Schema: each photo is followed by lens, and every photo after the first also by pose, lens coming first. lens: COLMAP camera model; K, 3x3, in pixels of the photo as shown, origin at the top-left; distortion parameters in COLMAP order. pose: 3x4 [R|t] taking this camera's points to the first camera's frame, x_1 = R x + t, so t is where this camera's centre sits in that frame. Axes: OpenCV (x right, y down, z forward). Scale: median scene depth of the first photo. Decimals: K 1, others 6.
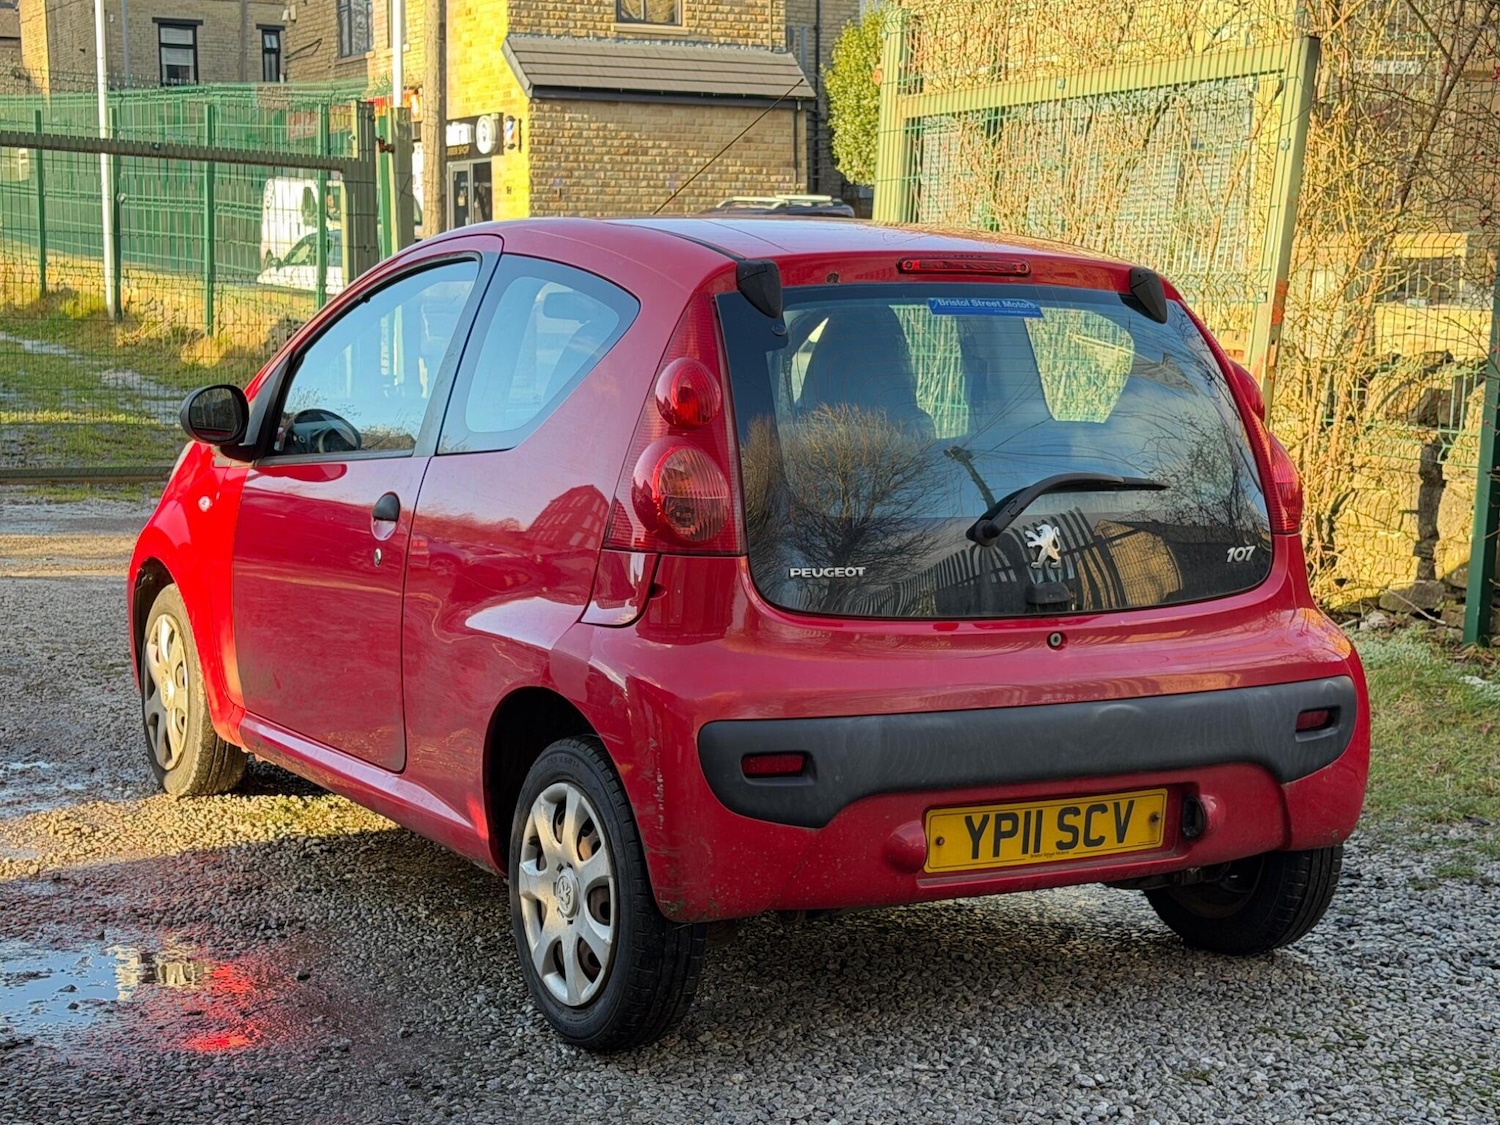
lens RADIAL K [[2467.6, 0, 765.1], [0, 2467.6, 562.6], [0, 0, 1]] dist [0.091612, 0.000000]
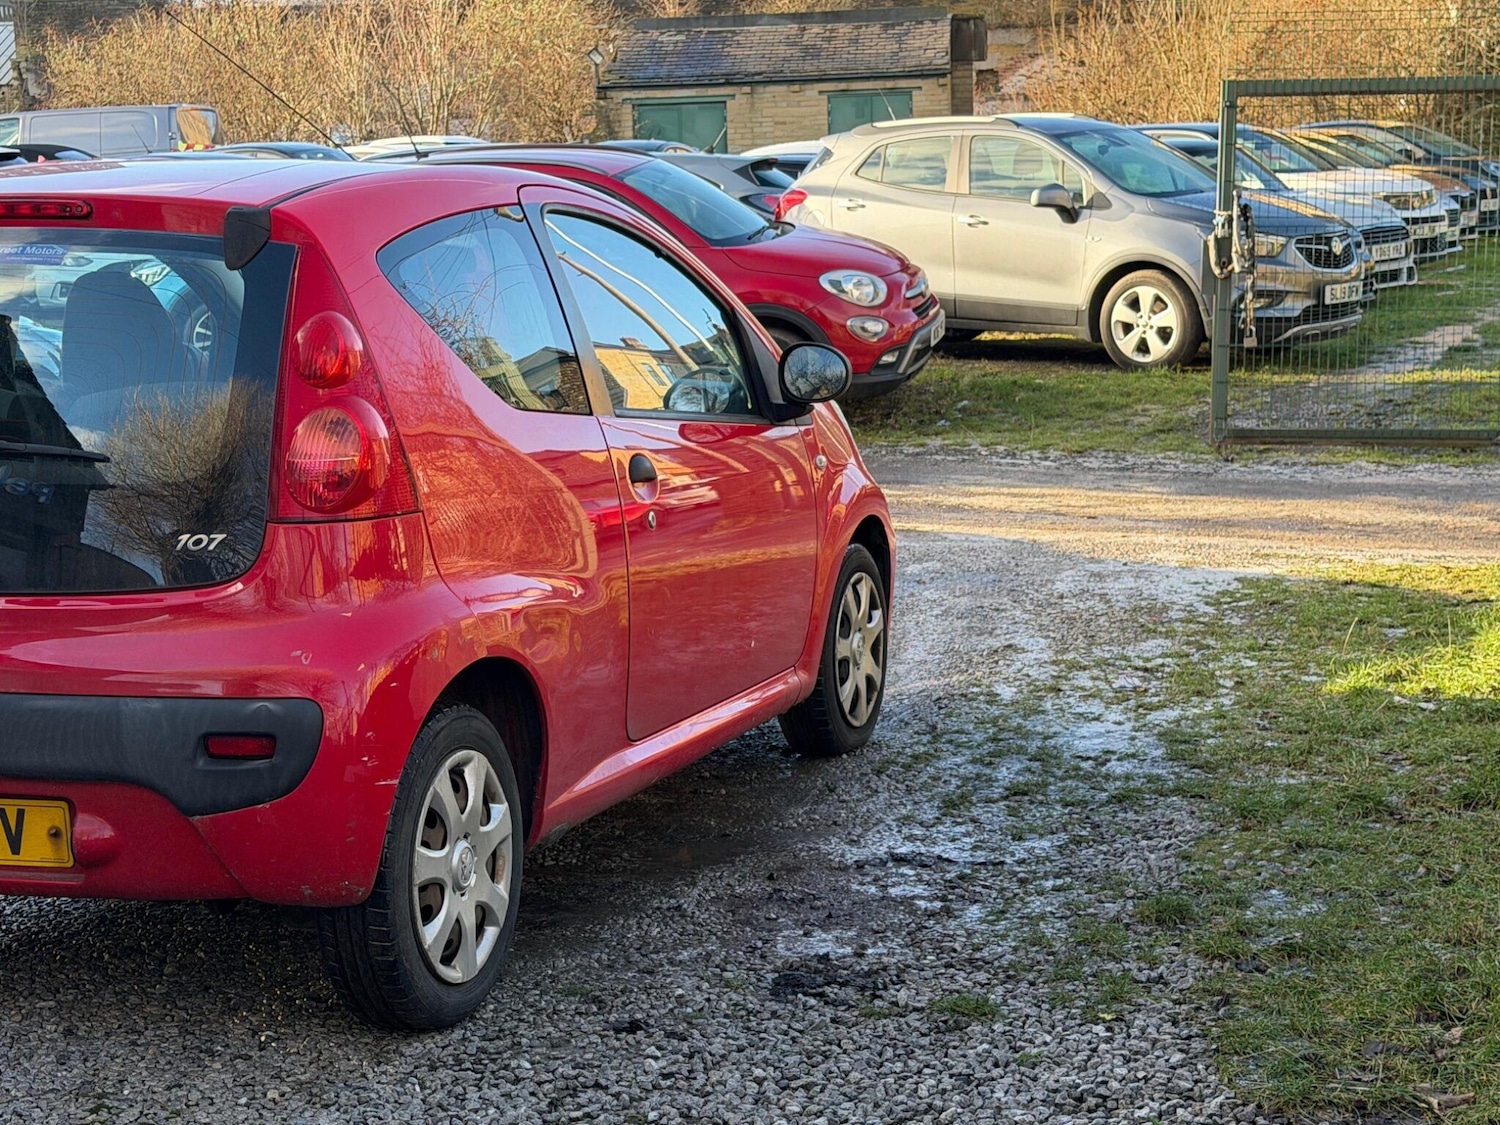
lens RADIAL K [[2519.9, 0, 718.7], [0, 2519.9, 574.4], [0, 0, 1]] dist [0.149239, 0.000000]
pose [[0.685327, 0.068569, -0.725000, 0.934361], [-0.053983, 0.997602, 0.043321, -0.039250], [0.726232, 0.009449, 0.687385, 0.525989]]
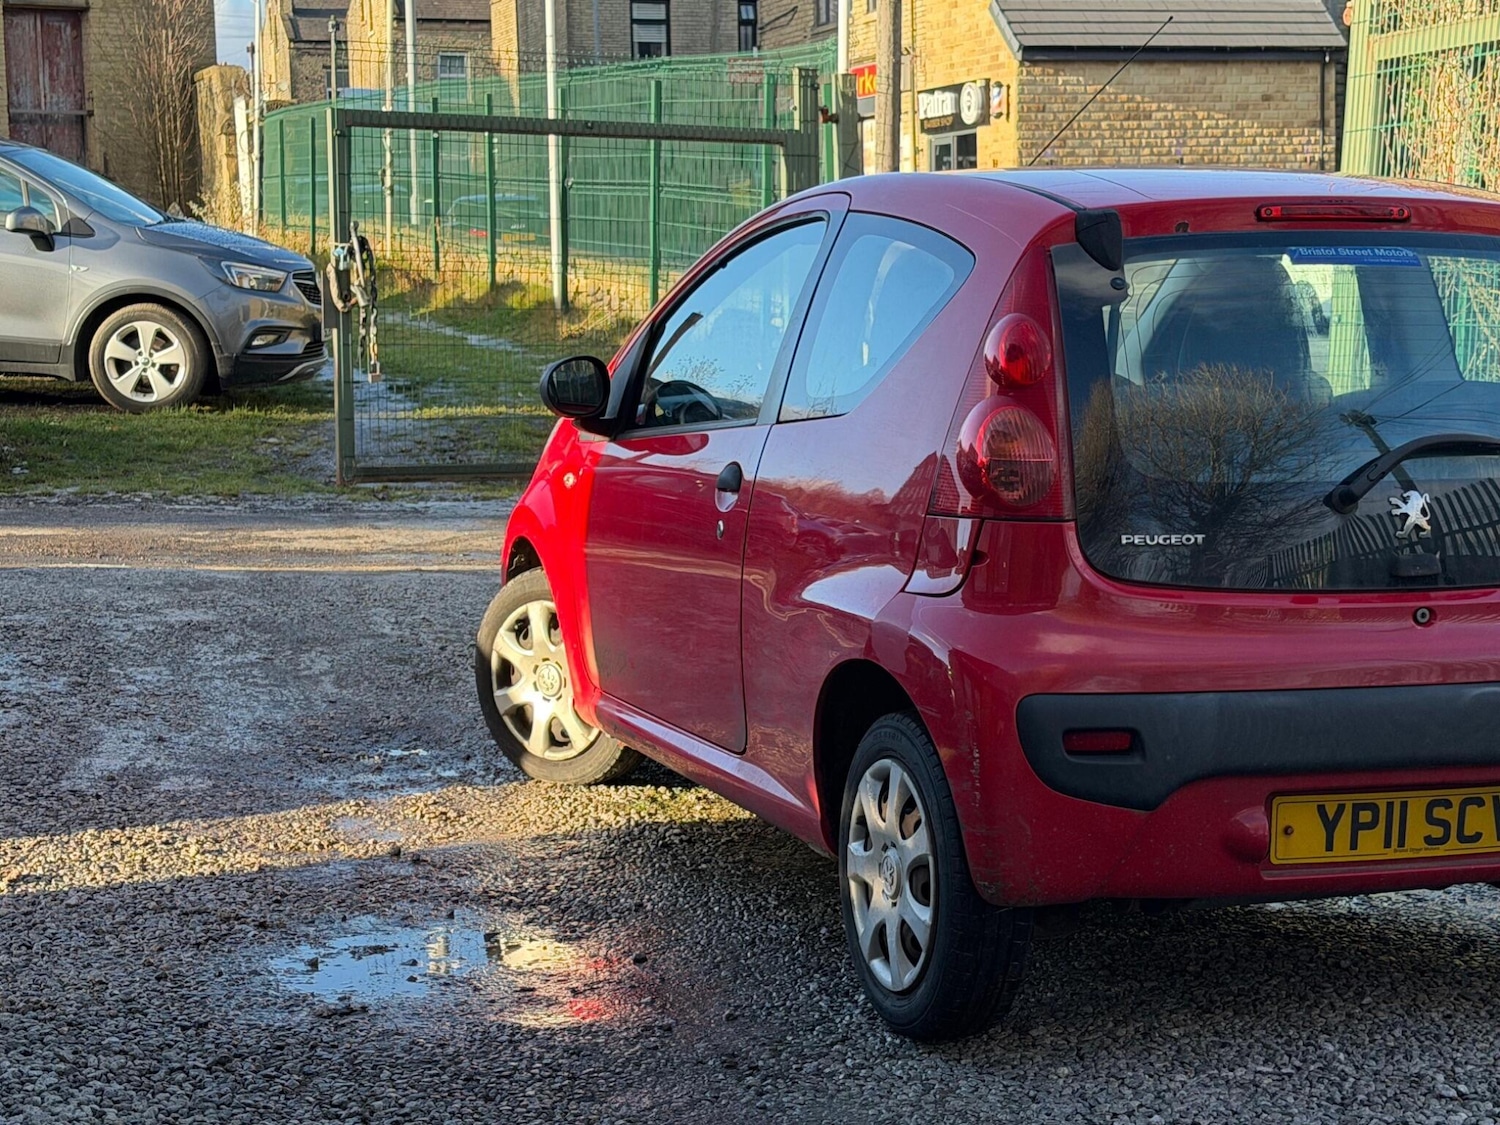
lens RADIAL K [[2735.7, 0, 756.0], [0, 2735.7, 577.3], [0, 0, 1]] dist [0.149816, 0.000000]
pose [[0.981506, 0.004878, -0.191370, 0.065816], [-0.004936, 0.999988, 0.000174, 0.016765], [0.191368, 0.000773, 0.981518, -0.050847]]
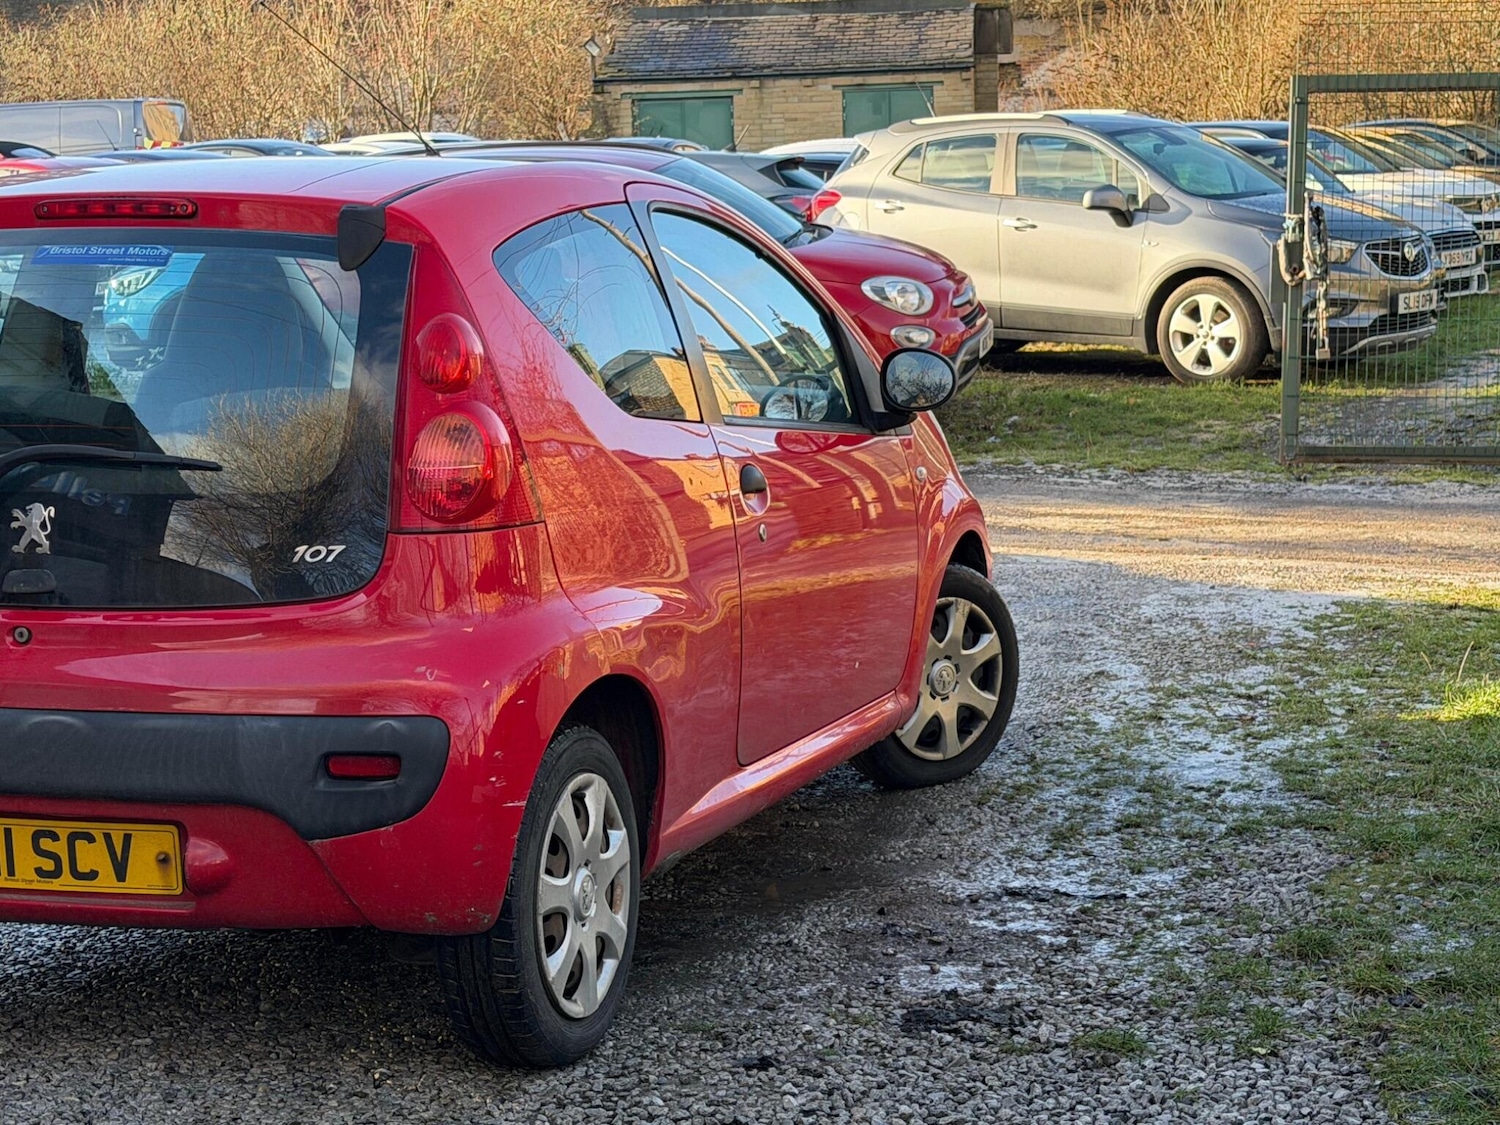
lens RADIAL K [[2735.7, 0, 754.0], [0, 2735.7, 553.5], [0, 0, 1]] dist [0.149816, 0.000000]
pose [[0.695089, 0.054055, -0.716889, 0.927247], [-0.053936, 0.998280, 0.022977, -0.031573], [0.716898, 0.022695, 0.696809, 0.469338]]
